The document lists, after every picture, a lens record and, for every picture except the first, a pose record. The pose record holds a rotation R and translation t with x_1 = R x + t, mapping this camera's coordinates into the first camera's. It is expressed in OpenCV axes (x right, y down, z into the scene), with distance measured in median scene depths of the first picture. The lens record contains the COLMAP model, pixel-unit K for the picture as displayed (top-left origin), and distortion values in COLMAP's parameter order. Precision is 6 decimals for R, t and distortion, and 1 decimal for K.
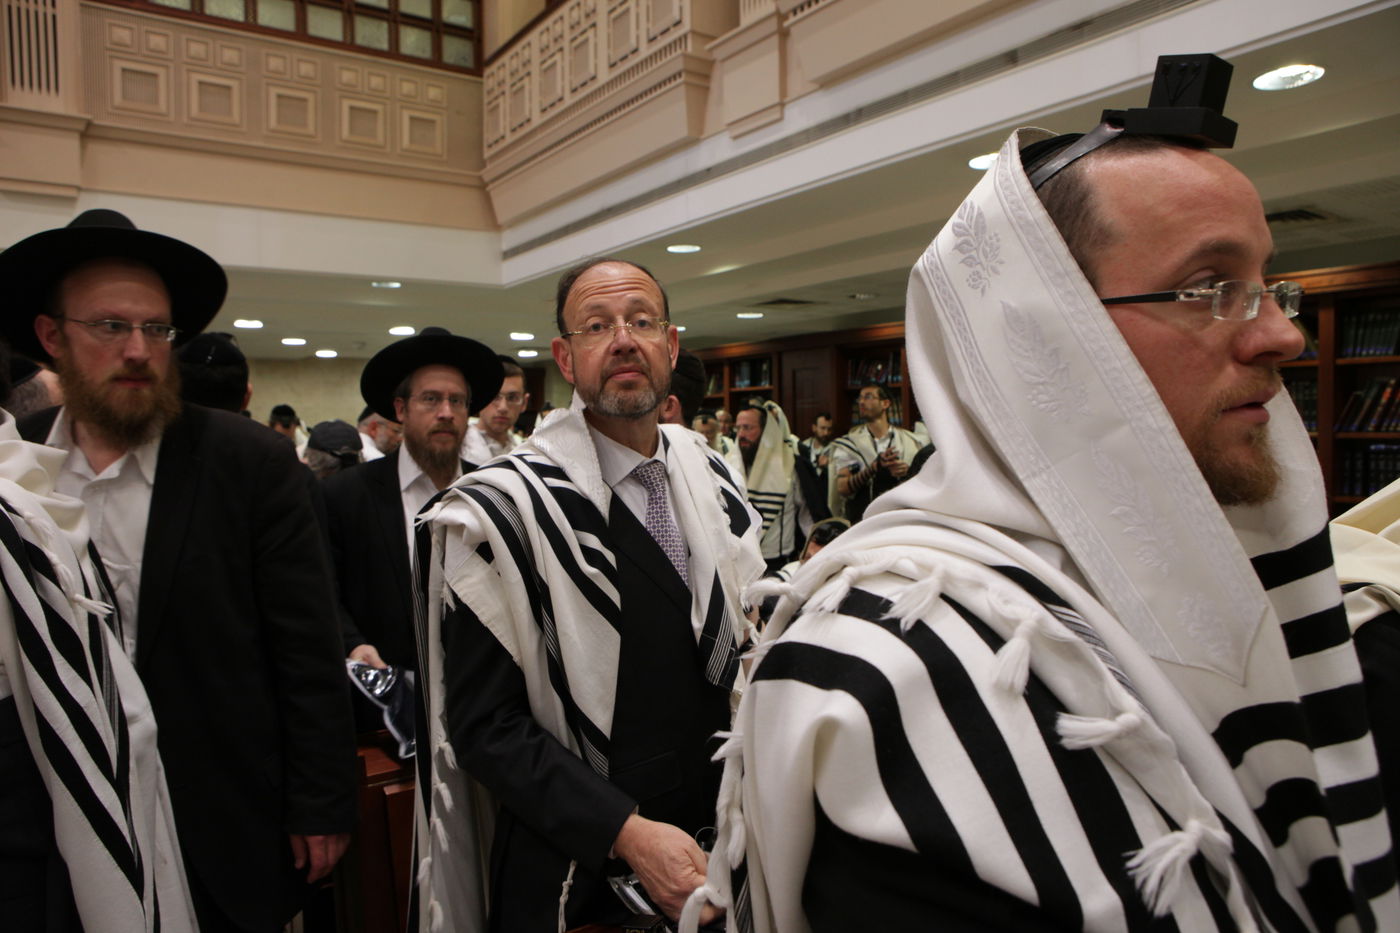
lens RADIAL K [[950.9, 0, 700.0], [0, 950.9, 466.5], [0, 0, 1]] dist [-0.052507, -0.006257]
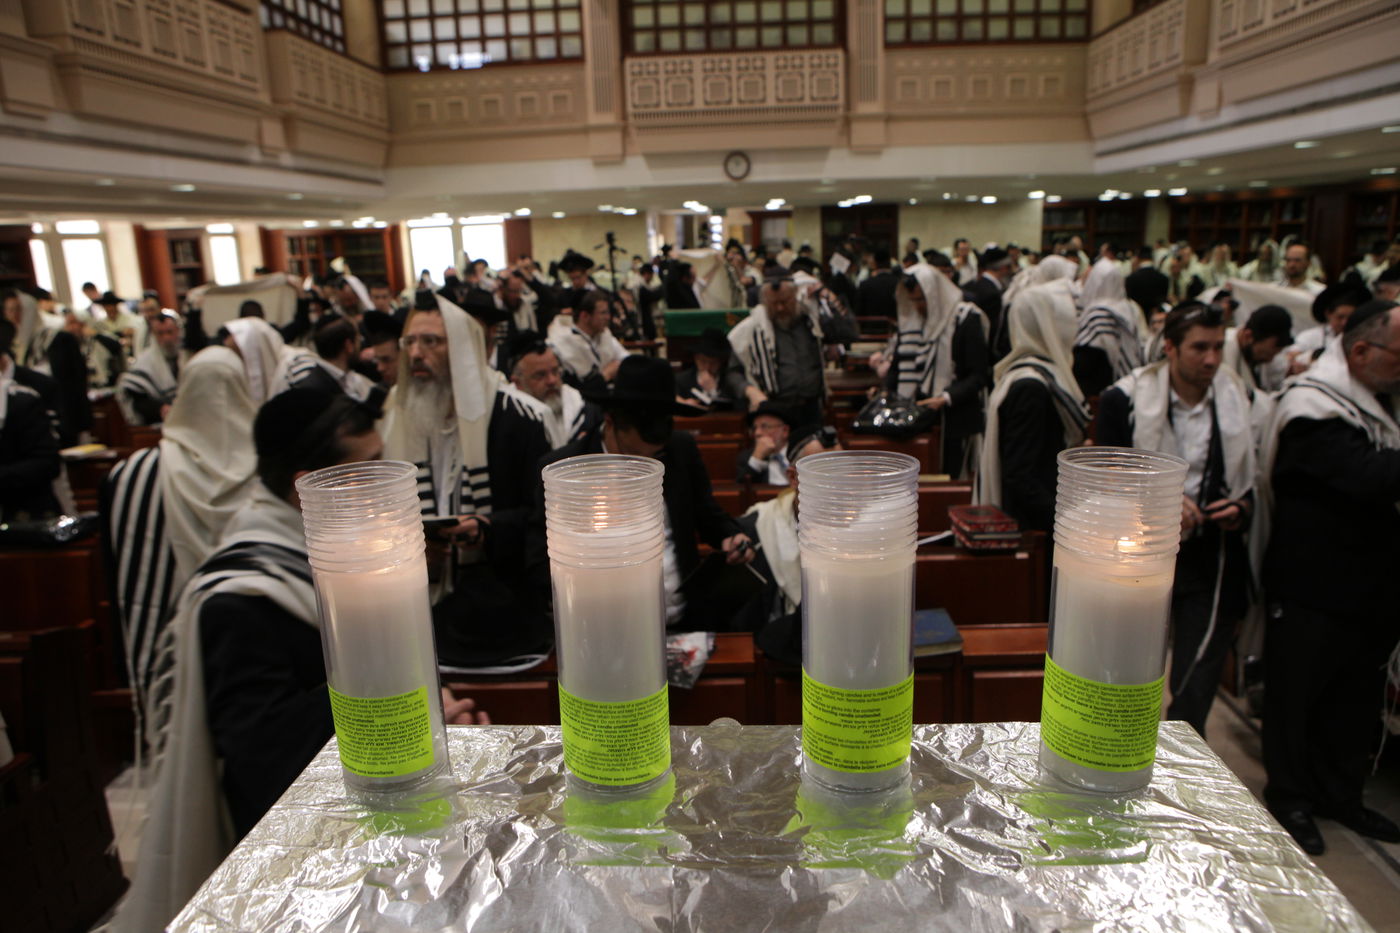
lens RADIAL K [[950.9, 0, 700.0], [0, 950.9, 466.5], [0, 0, 1]] dist [-0.052507, -0.006257]
pose [[0.802825, 0.125751, -0.582803, 0.300535], [-0.001119, 0.977821, 0.209442, -0.025983], [0.596214, -0.167493, 0.785160, -0.928179]]
